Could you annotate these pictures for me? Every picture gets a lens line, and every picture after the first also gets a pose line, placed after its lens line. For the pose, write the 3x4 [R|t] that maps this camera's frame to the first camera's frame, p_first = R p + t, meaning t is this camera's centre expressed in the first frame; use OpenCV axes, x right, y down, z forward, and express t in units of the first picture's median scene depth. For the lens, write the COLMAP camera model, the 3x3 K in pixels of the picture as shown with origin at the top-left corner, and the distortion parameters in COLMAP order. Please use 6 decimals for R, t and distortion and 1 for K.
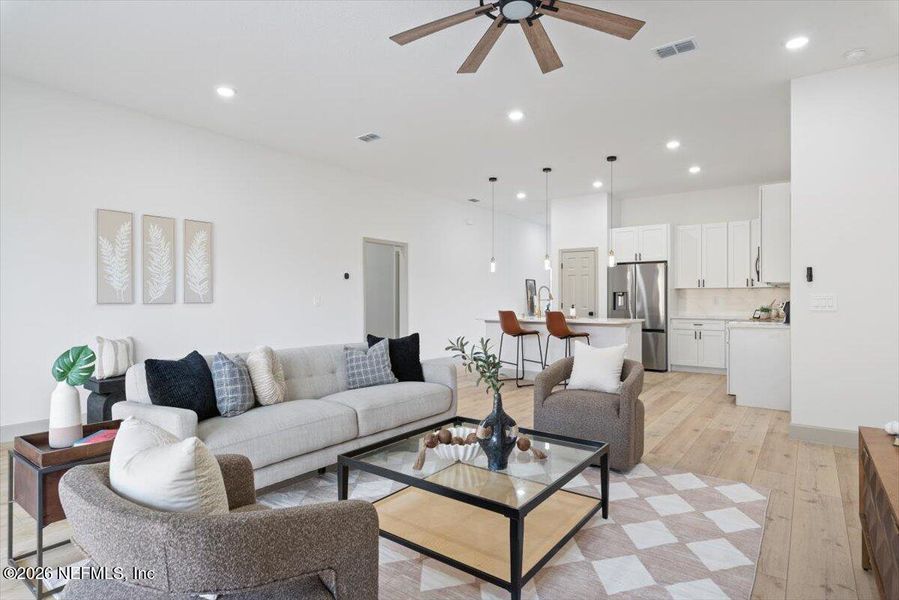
lens RADIAL K [[483.5, 0, 449.5], [0, 483.5, 300.0], [0, 0, 1]] dist [-0.000411, 0.001613]
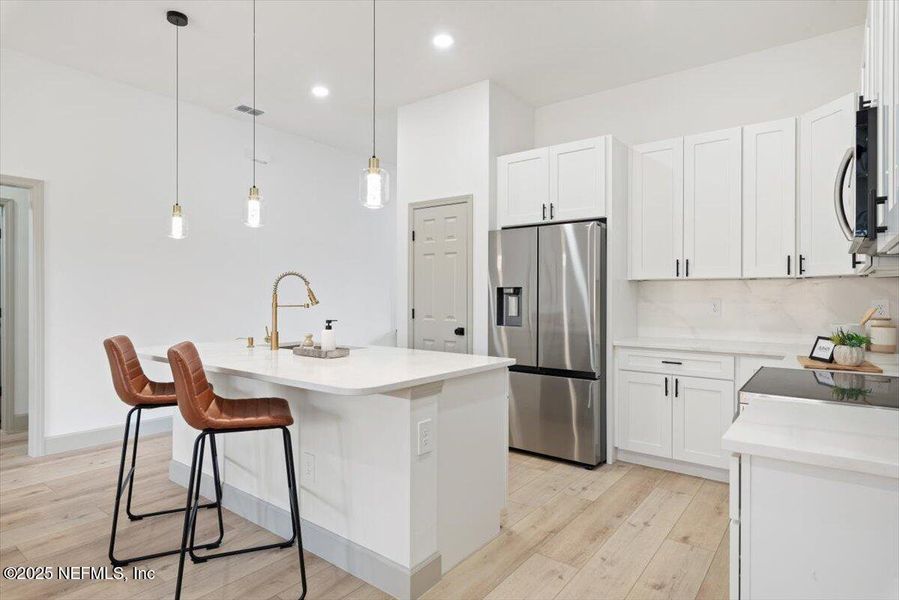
lens RADIAL K [[497.2, 0, 449.5], [0, 497.2, 300.0], [0, 0, 1]] dist [0.000097, 0.000606]
pose [[0.999842, 0.003152, -0.017520, 0.312045], [-0.003075, 0.999986, 0.004419, -0.006421], [0.017533, -0.004364, 0.999837, 0.533818]]
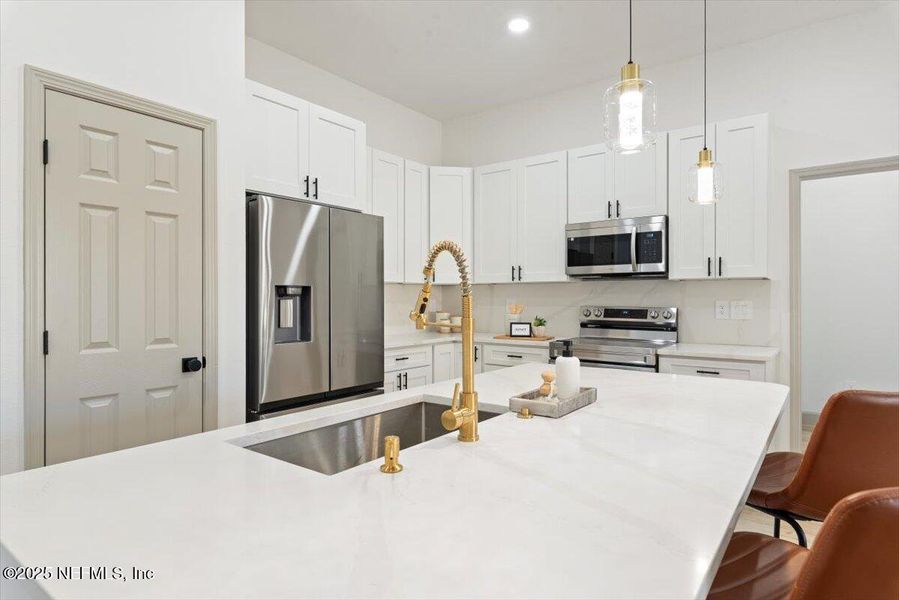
lens RADIAL K [[497.2, 0, 449.5], [0, 497.2, 300.0], [0, 0, 1]] dist [0.000097, 0.000606]
pose [[0.033164, -0.003388, 0.999444, 0.029123], [0.010245, 0.999943, 0.003050, -0.007125], [-0.999397, 0.010138, 0.033196, 0.914054]]
